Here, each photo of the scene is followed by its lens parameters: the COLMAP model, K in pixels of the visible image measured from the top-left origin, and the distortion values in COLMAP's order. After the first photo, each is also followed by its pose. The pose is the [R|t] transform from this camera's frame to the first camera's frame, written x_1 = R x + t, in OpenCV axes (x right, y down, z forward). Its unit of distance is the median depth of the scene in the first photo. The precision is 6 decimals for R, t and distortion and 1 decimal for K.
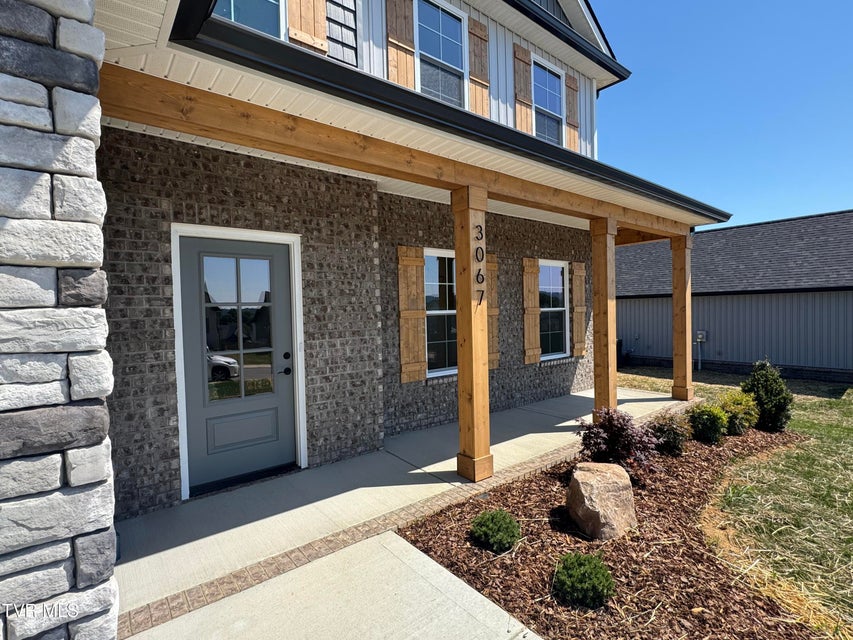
lens RADIAL K [[419.9, 0, 427.4], [0, 419.9, 316.1], [0, 0, 1]] dist [0.001822, 0.000063]
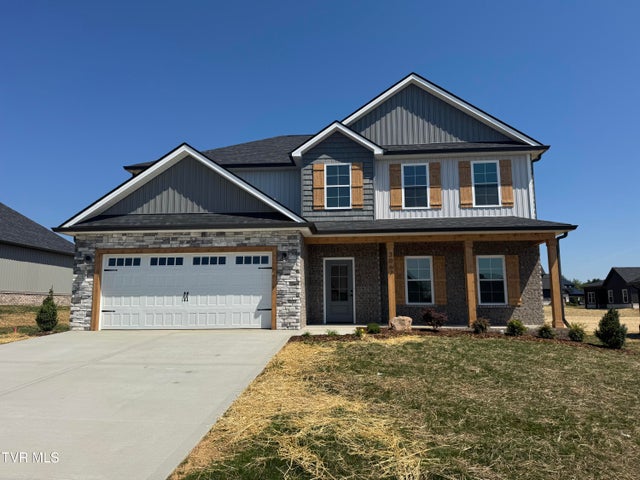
lens RADIAL K [[446.5, 0, 319.4], [0, 446.5, 240.3], [0, 0, 1]] dist [-0.000348, 0.000069]
pose [[0.737485, -0.079340, -0.670687, 2.056591], [-0.023994, 0.989371, -0.143423, 0.220484], [0.674937, 0.121865, 0.727743, -2.008608]]
